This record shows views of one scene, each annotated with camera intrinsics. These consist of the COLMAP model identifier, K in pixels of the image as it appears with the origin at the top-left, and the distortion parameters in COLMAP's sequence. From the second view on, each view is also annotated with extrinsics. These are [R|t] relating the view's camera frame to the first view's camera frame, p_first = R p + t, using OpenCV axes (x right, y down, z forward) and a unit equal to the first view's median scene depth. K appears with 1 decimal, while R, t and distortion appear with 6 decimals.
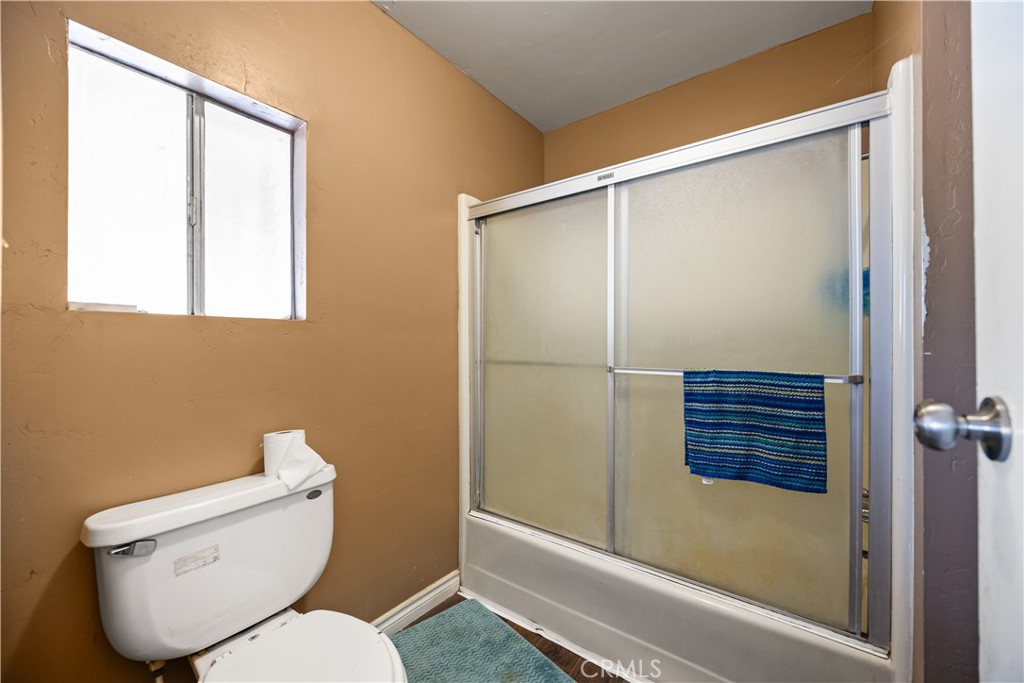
lens RADIAL K [[389.1, 0, 516.2], [0, 389.1, 339.9], [0, 0, 1]] dist [-0.000967, 0.000089]
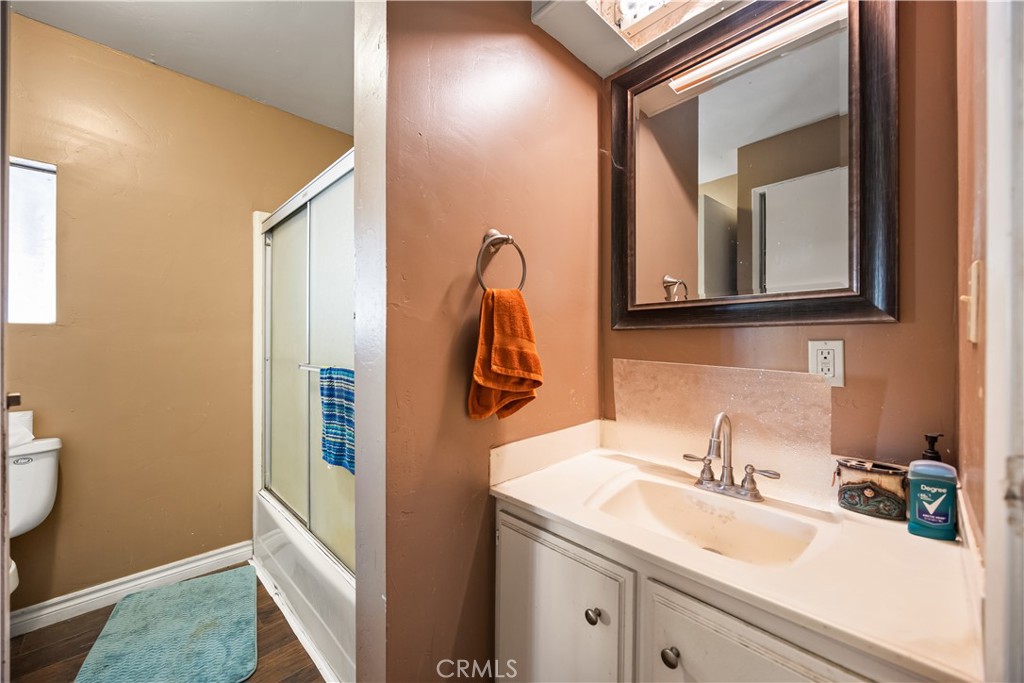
lens RADIAL K [[396.4, 0, 508.2], [0, 396.4, 337.5], [0, 0, 1]] dist [-0.002808, 0.000047]
pose [[0.987825, 0.000161, -0.155567, 0.792969], [-0.000142, 1.000000, 0.000128, -0.004780], [0.155567, -0.000104, 0.987825, -0.029423]]
